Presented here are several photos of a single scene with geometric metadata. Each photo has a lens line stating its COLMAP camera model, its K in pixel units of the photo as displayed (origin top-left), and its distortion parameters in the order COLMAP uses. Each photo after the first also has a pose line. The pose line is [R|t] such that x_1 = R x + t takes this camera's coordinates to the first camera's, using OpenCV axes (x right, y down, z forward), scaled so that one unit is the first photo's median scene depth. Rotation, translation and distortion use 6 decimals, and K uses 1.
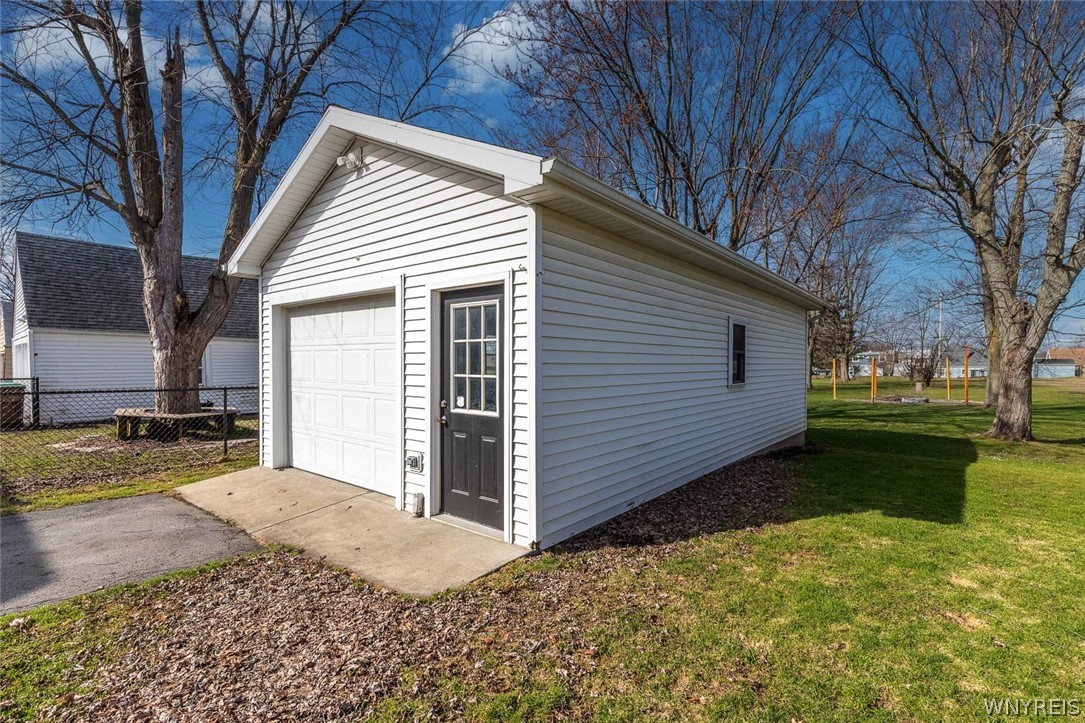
lens RADIAL K [[500.2, 0, 544.7], [0, 500.2, 367.1], [0, 0, 1]] dist [0.007669, -0.000619]
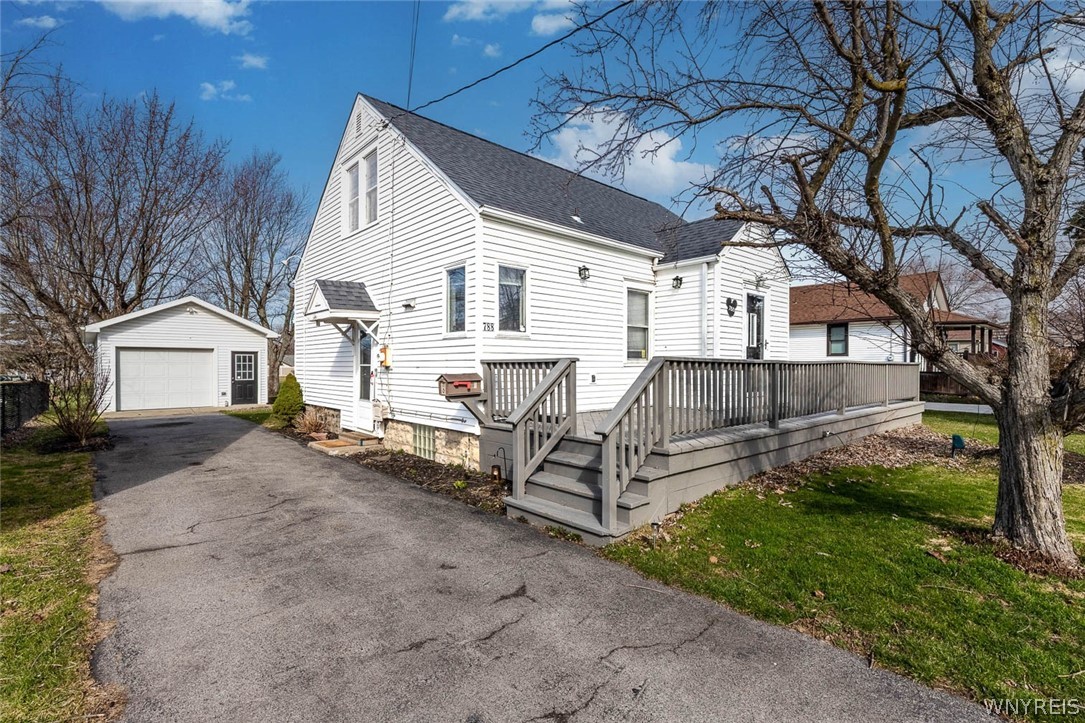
lens RADIAL K [[500.2, 0, 537.5], [0, 500.2, 365.2], [0, 0, 1]] dist [0.007669, -0.000619]
pose [[0.154344, -0.001153, 0.988016, -3.804922], [0.012379, 0.999923, -0.000767, -0.001079], [-0.987940, 0.012349, 0.154346, -2.075028]]
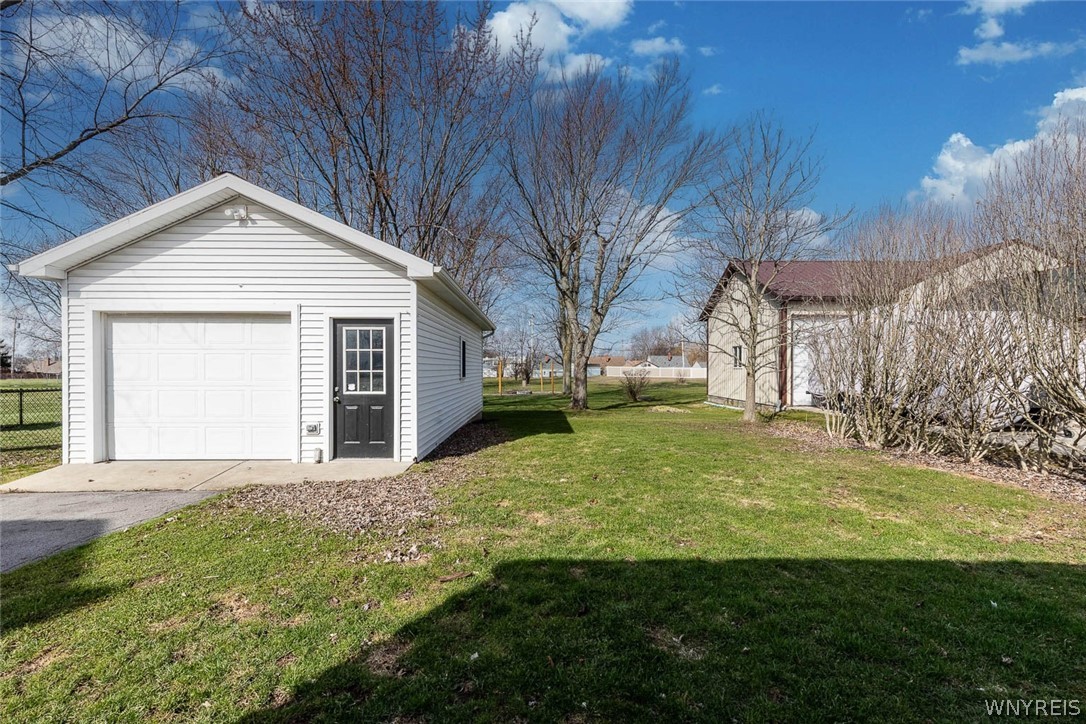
lens RADIAL K [[500.7, 0, 548.8], [0, 500.7, 367.7], [0, 0, 1]] dist [0.007669, -0.000619]
pose [[0.758451, -0.003620, 0.651720, -0.707271], [0.008952, 0.999948, -0.004864, 0.018146], [-0.651669, 0.009523, 0.758444, -0.628002]]
